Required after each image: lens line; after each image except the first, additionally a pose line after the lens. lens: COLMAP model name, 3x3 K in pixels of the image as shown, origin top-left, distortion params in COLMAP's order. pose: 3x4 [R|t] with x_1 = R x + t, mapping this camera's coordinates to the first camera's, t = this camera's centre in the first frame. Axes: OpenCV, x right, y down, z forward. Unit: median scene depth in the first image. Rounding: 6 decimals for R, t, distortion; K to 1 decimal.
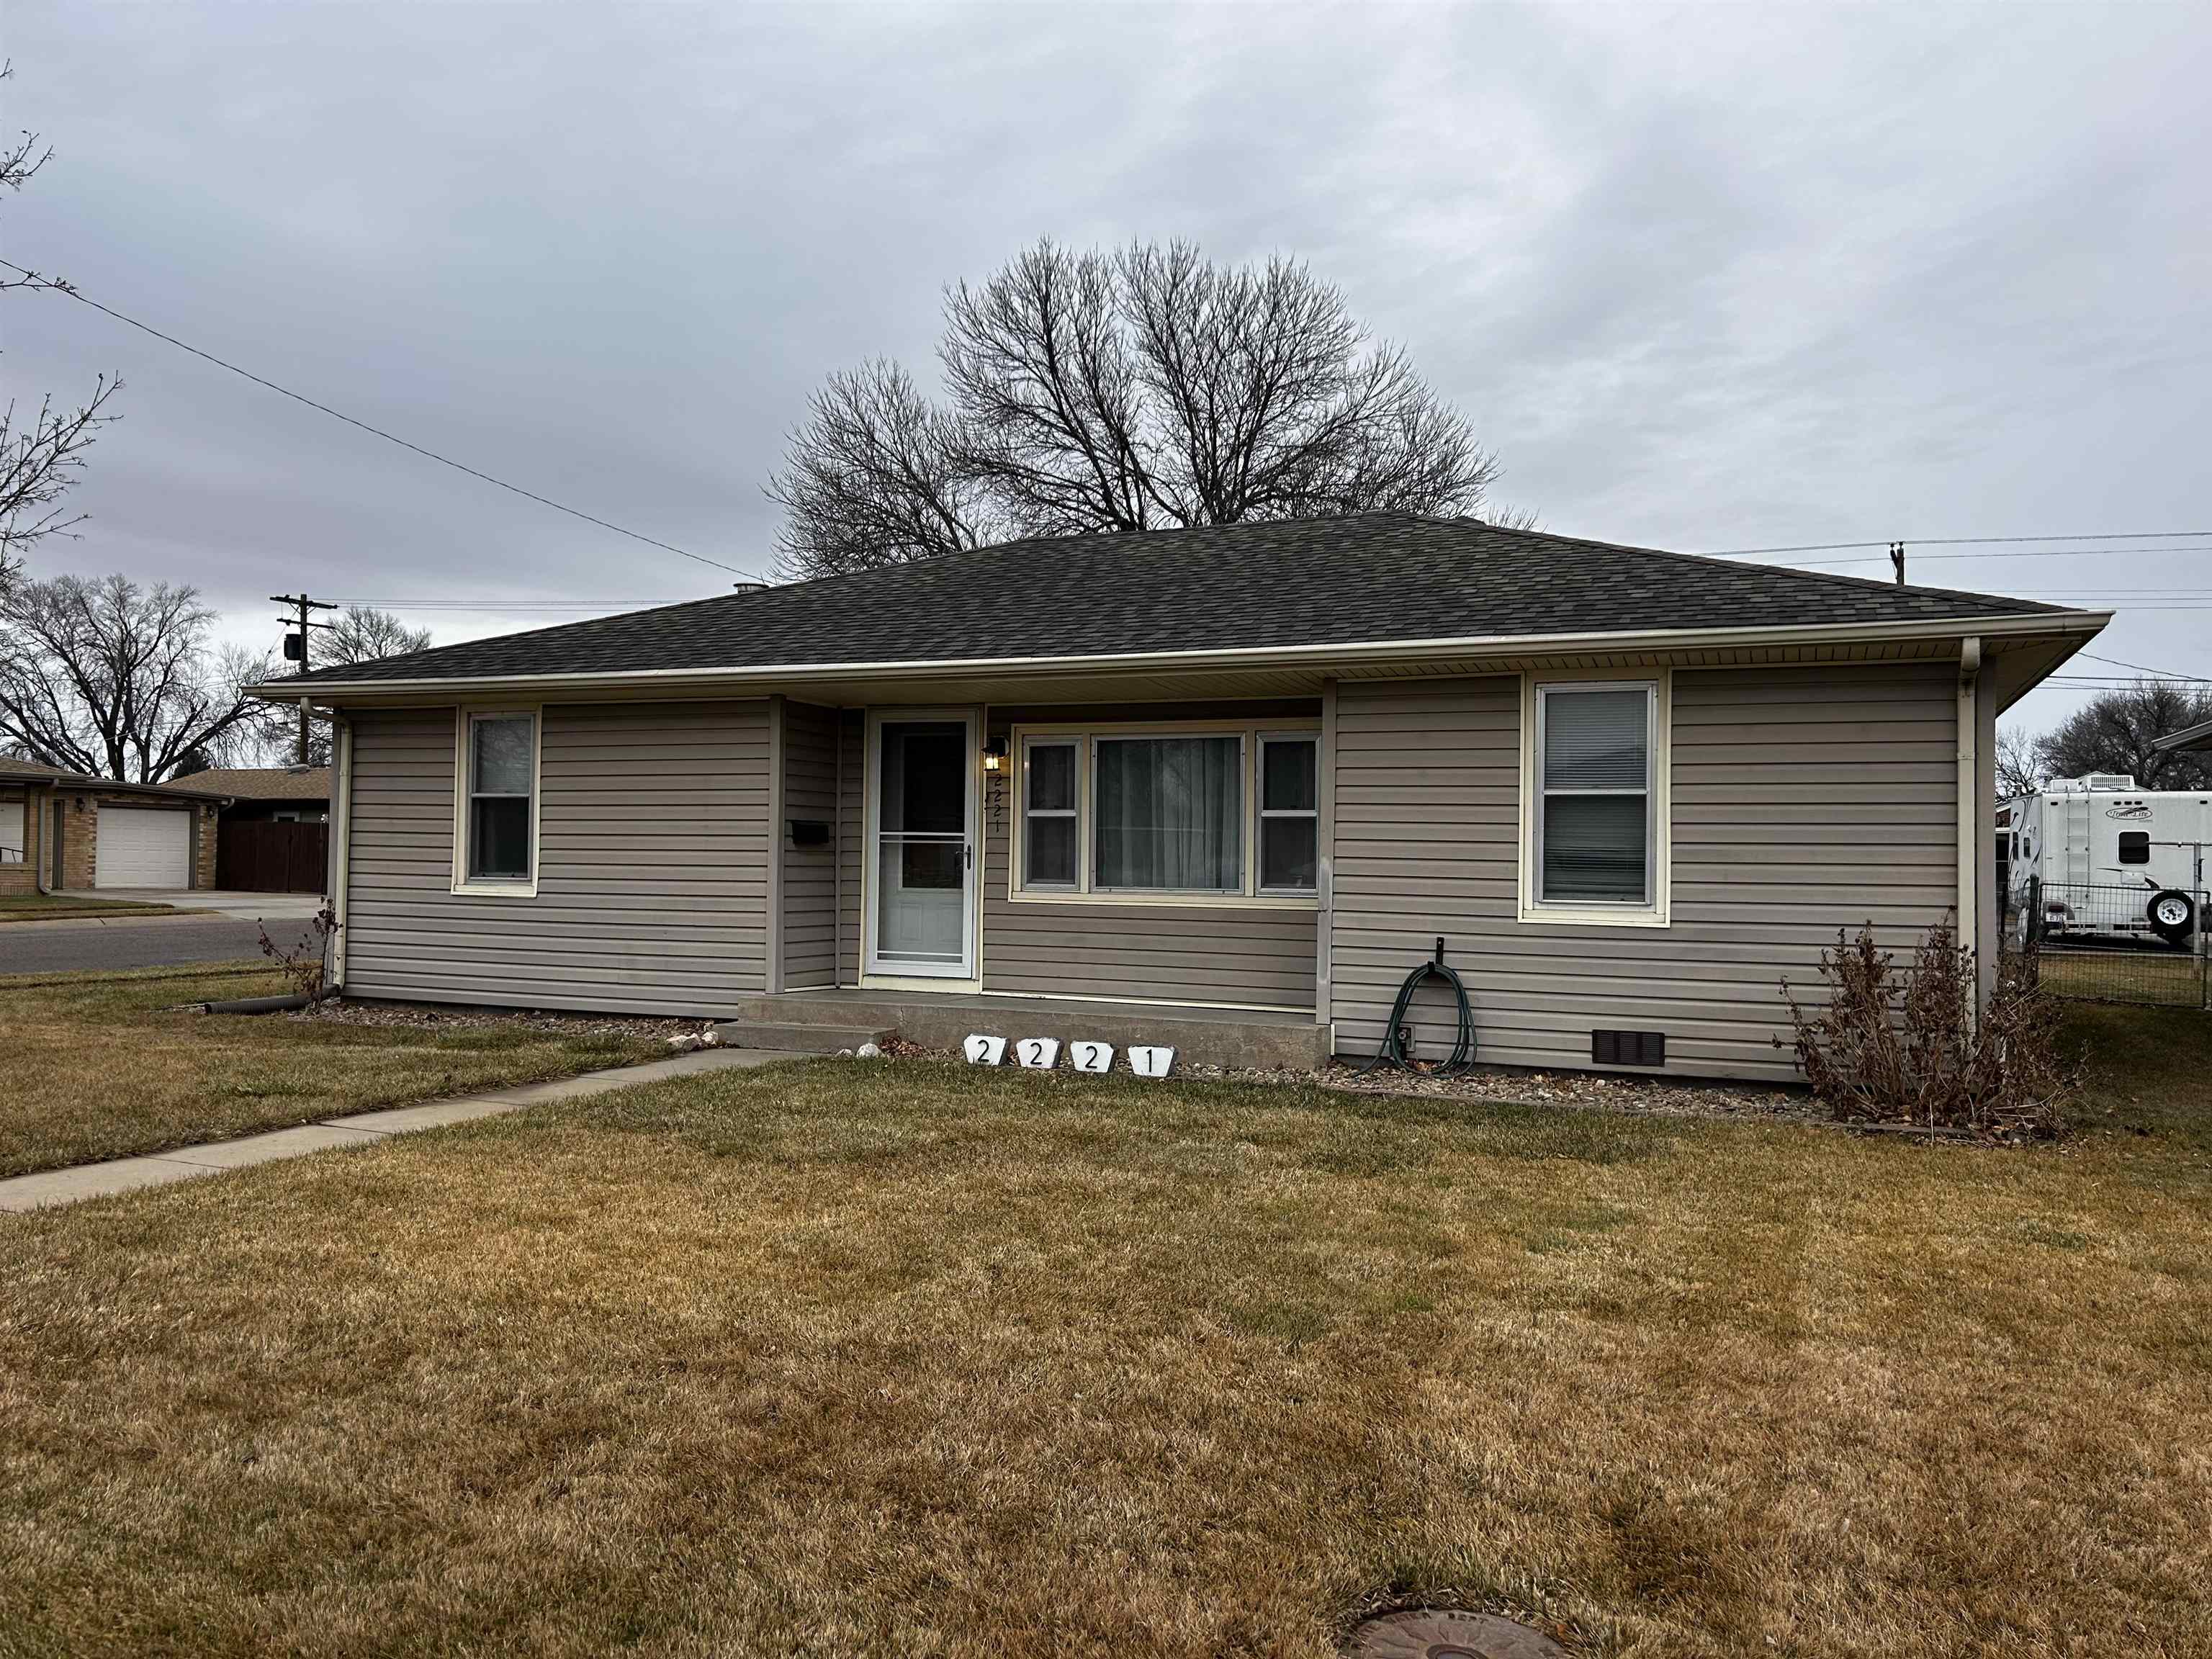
lens RADIAL K [[1663.4, 0, 1136.8], [0, 1663.4, 830.6], [0, 0, 1]] dist [0.155745, -0.080872]
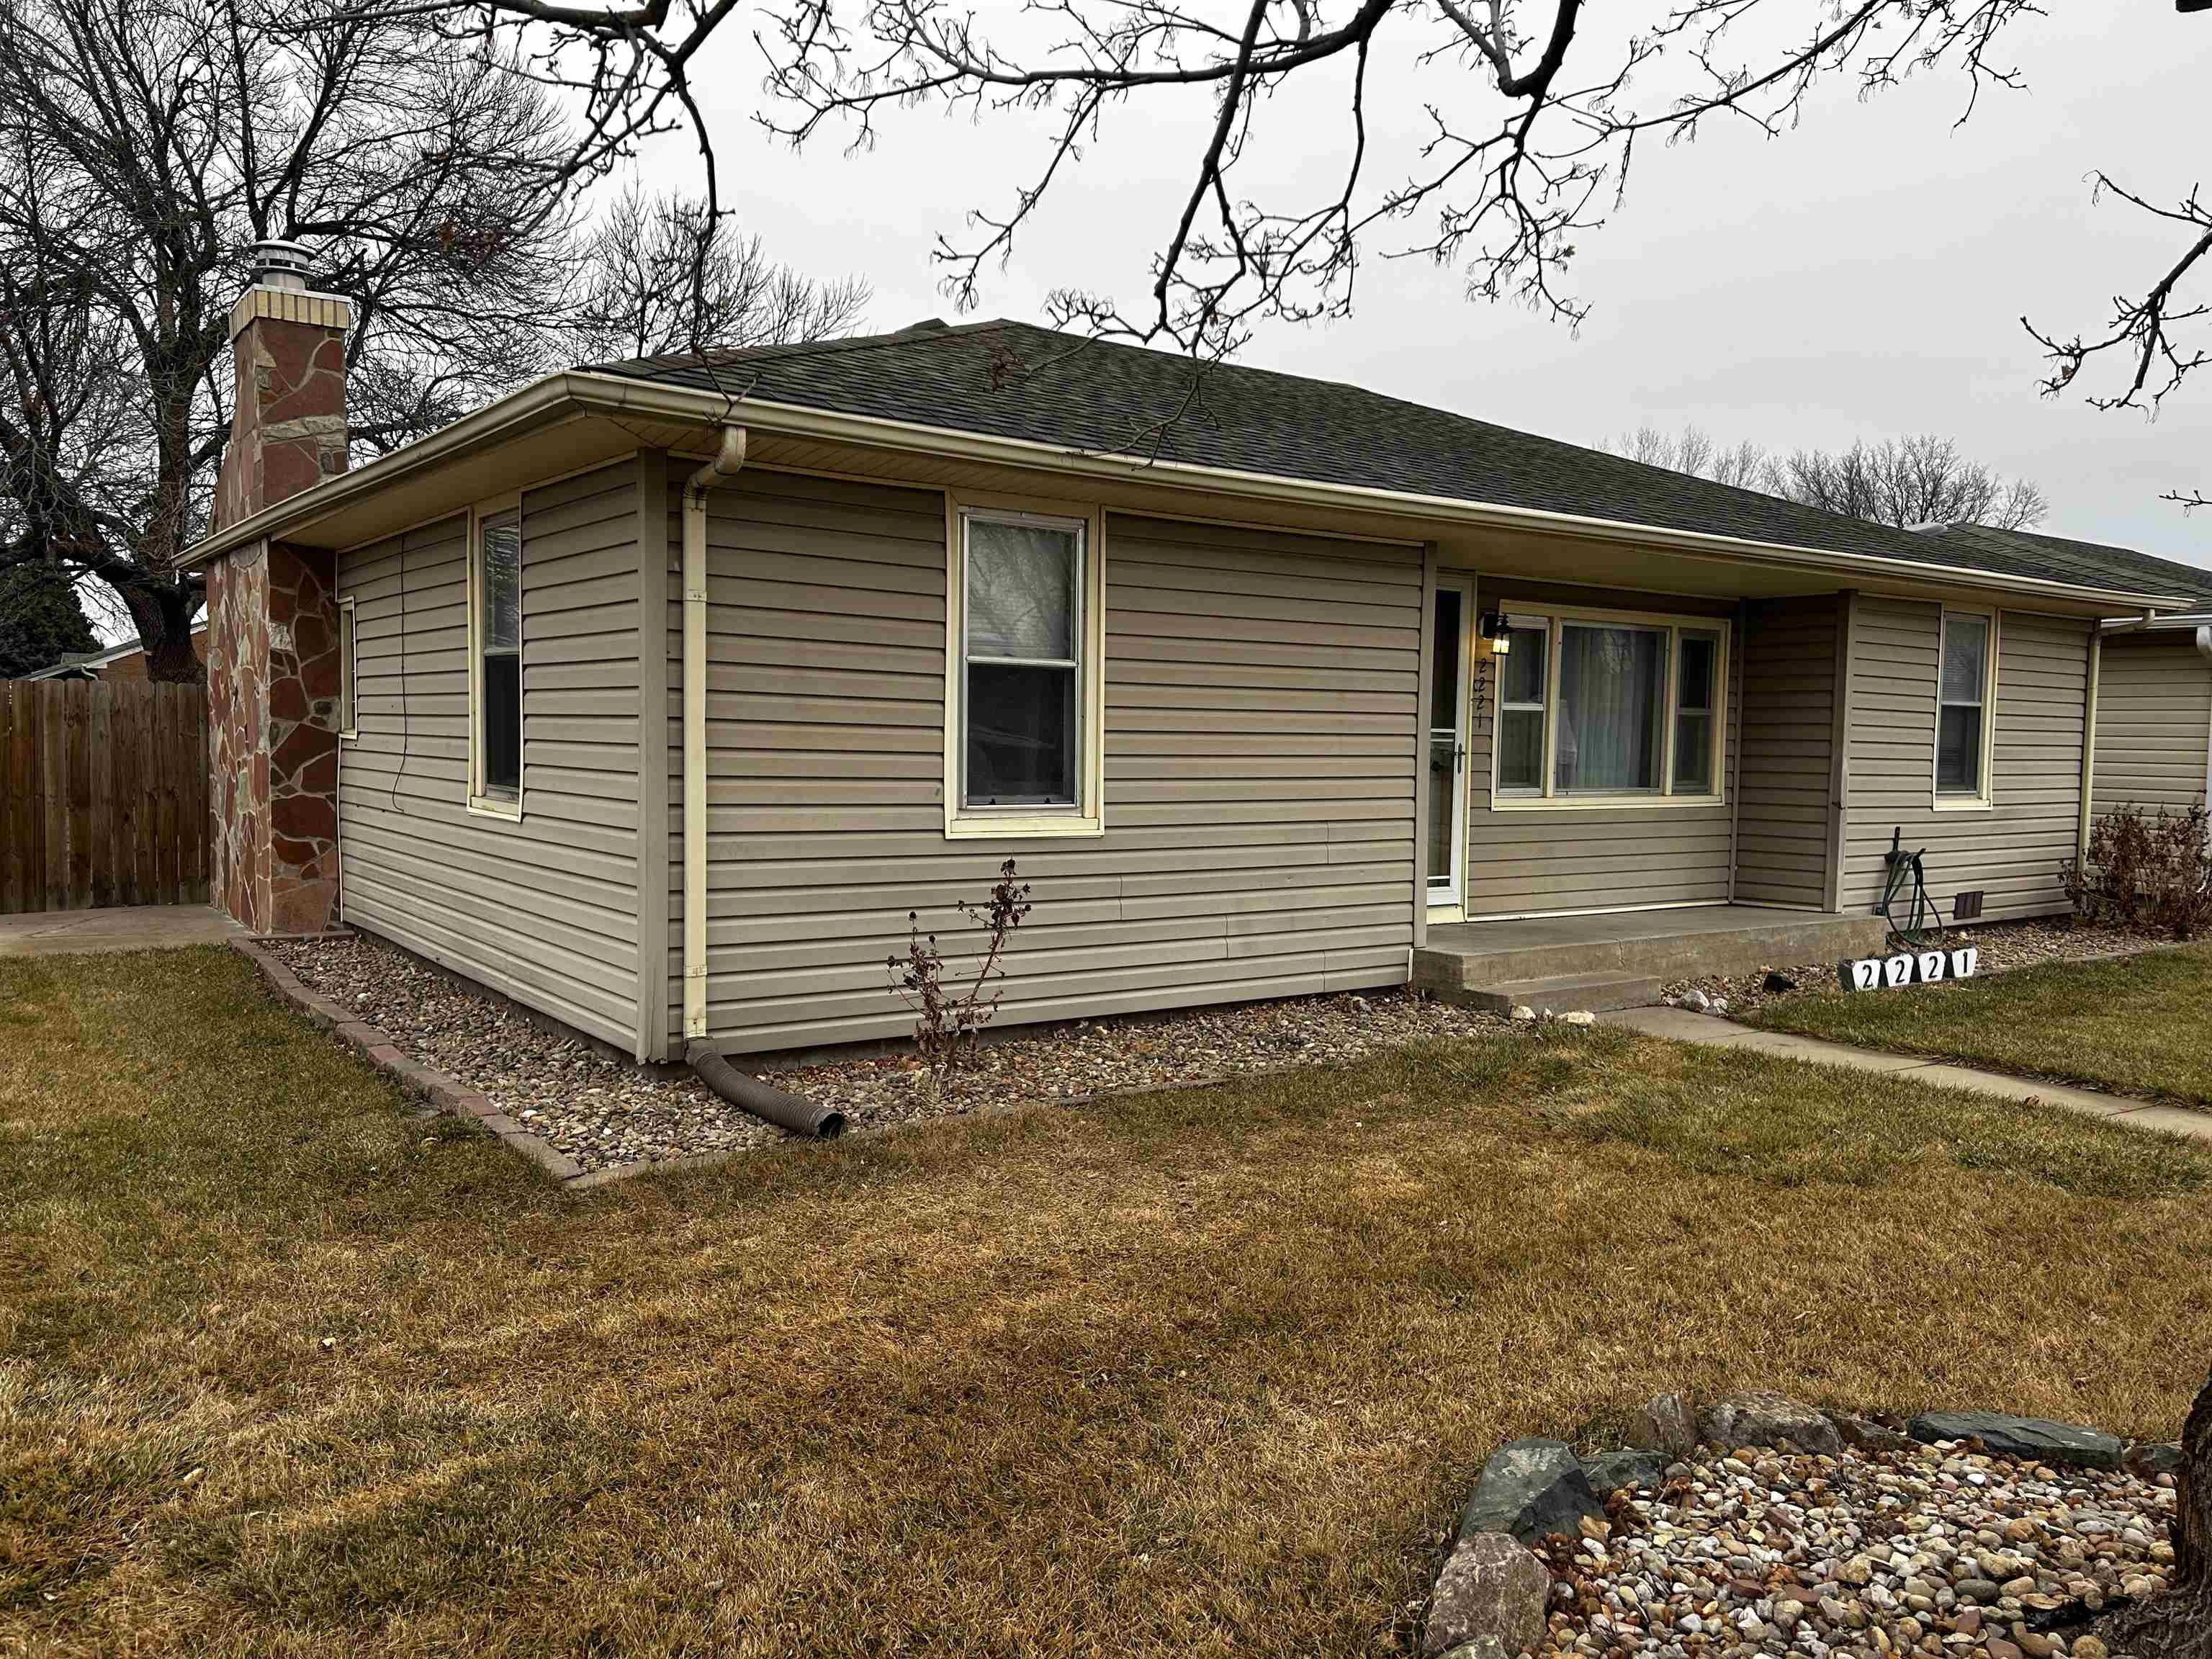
lens RADIAL K [[1619.6, 0, 1110.0], [0, 1619.6, 861.0], [0, 0, 1]] dist [0.139223, -0.249769]
pose [[0.514226, -0.071204, 0.854694, -0.898863], [-0.025976, 0.994798, 0.098505, -0.008872], [-0.857261, -0.072855, 0.509701, 0.745731]]
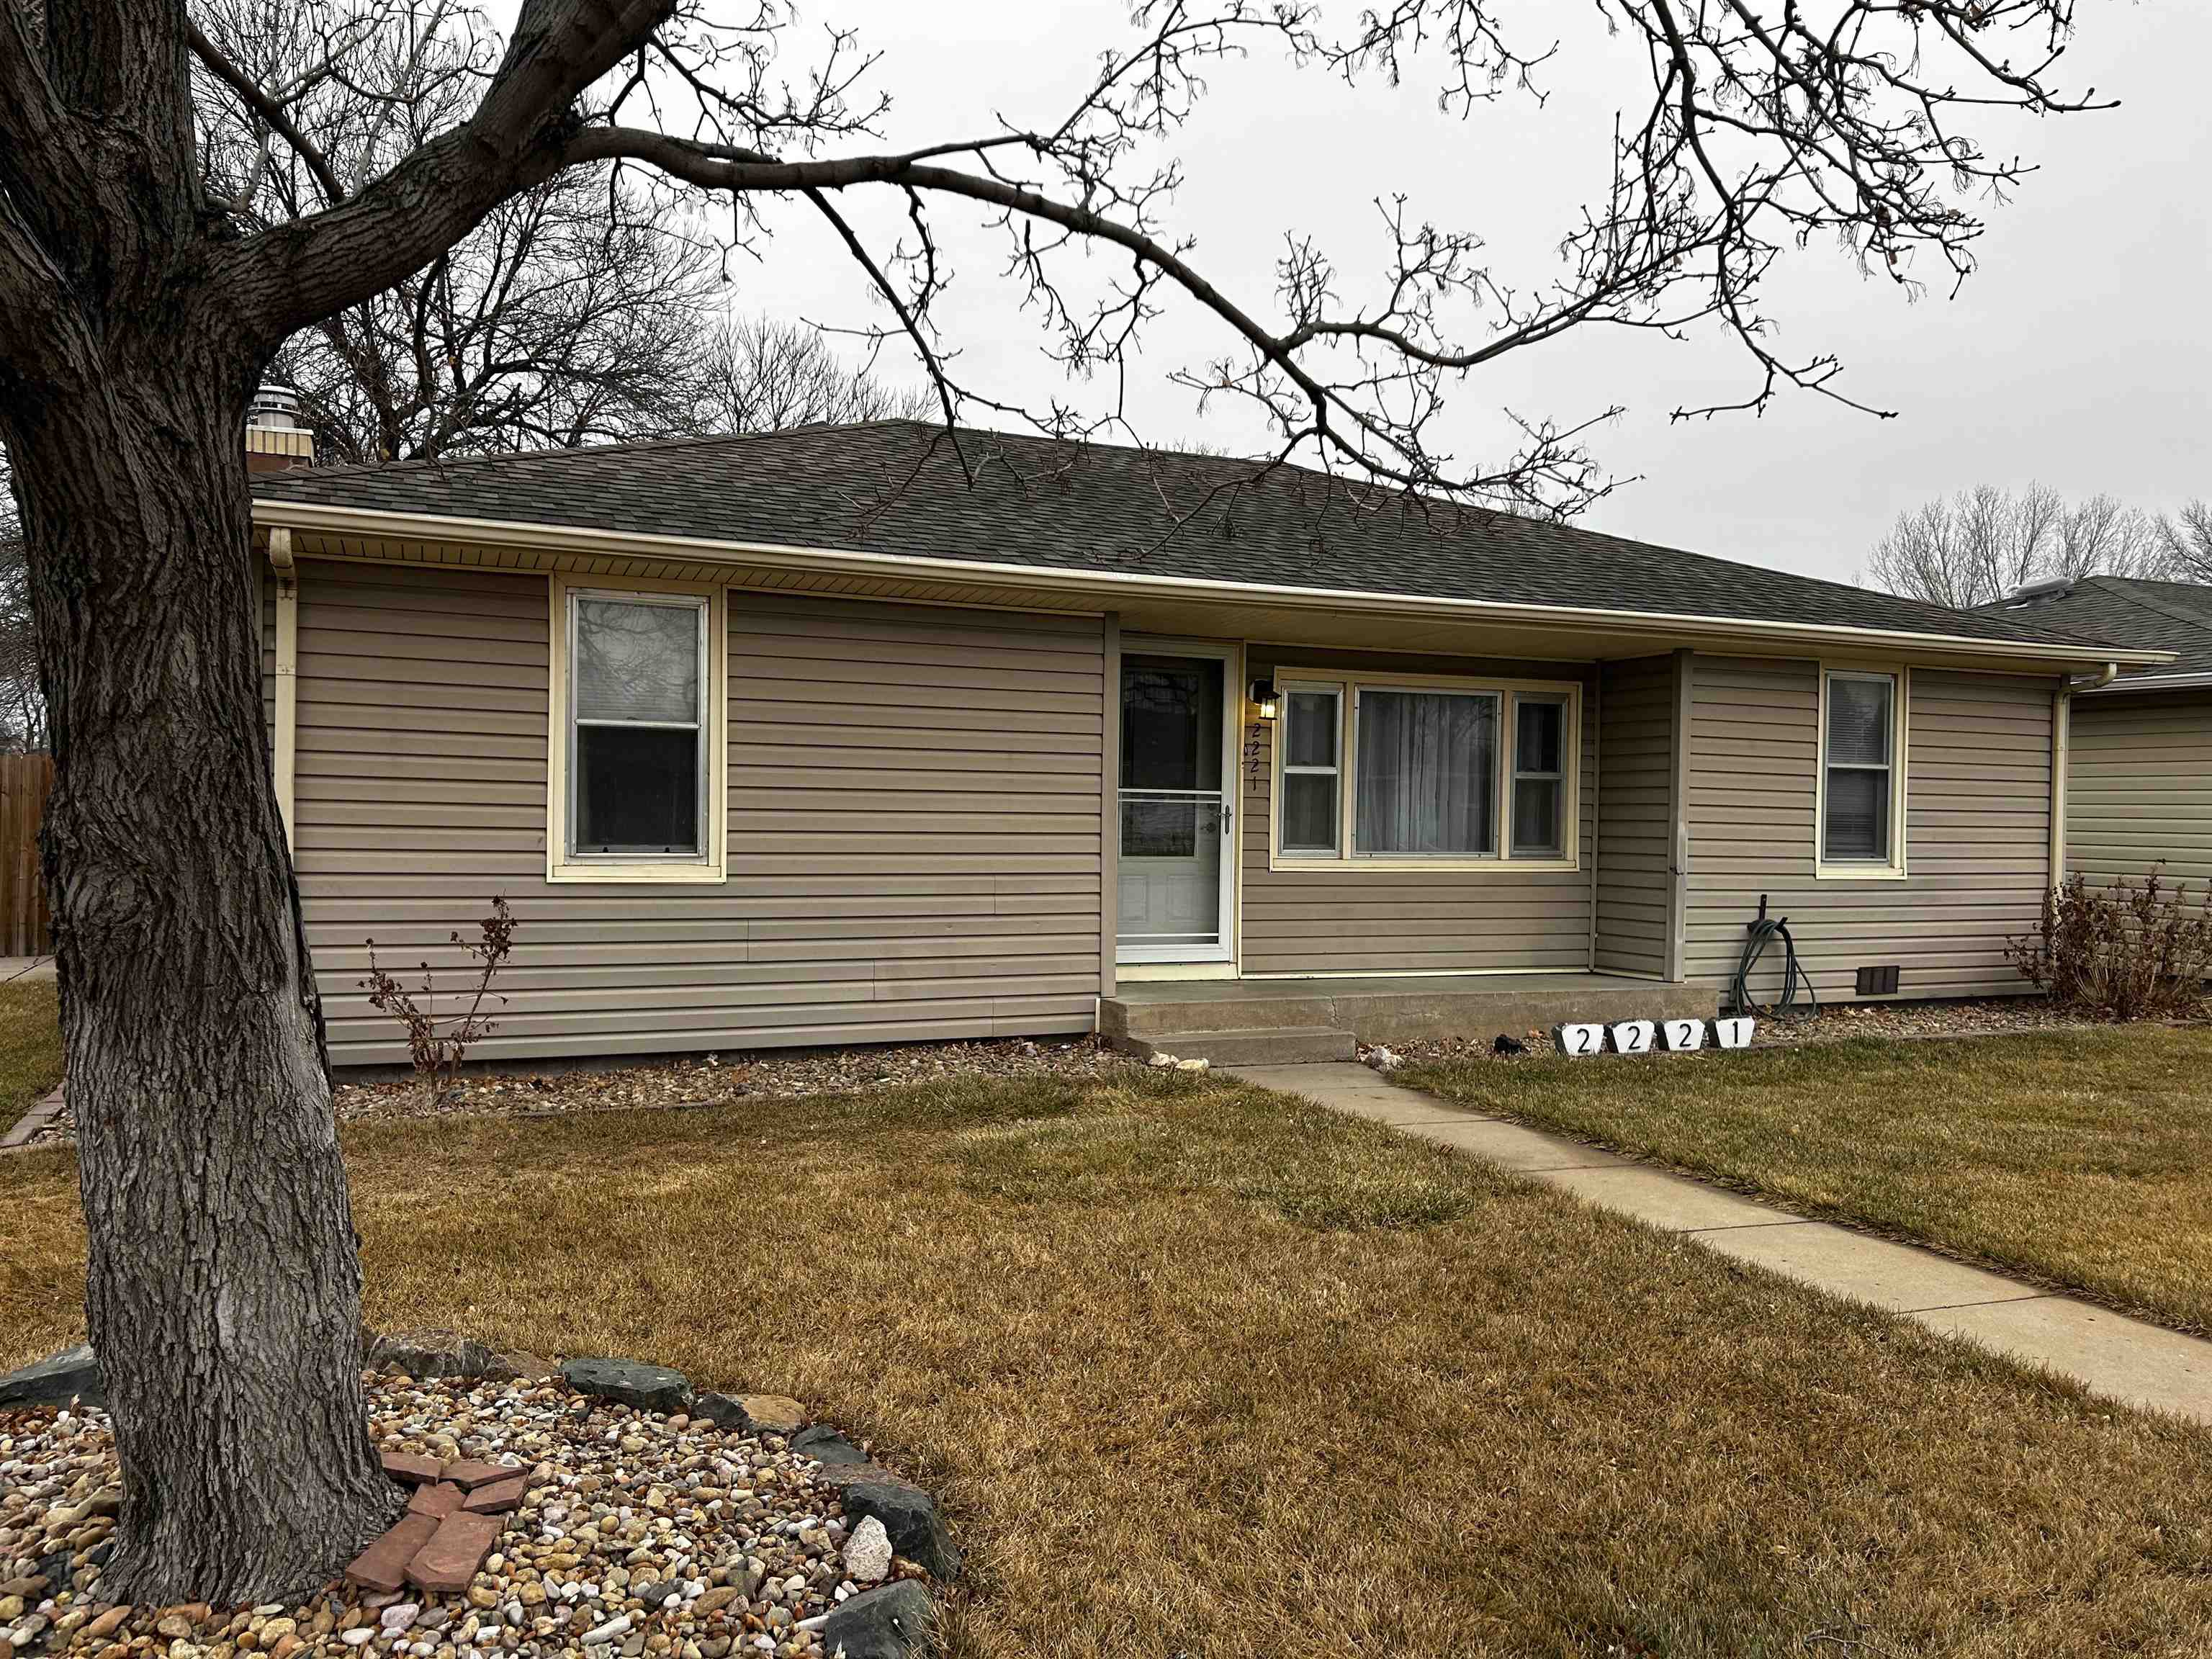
lens RADIAL K [[1619.6, 0, 1110.0], [0, 1619.6, 861.0], [0, 0, 1]] dist [0.139223, -0.249769]
pose [[0.686650, -0.024587, 0.726572, -0.756080], [-0.020217, 0.998396, 0.052893, -0.005692], [-0.726707, -0.051008, 0.685051, 0.483708]]
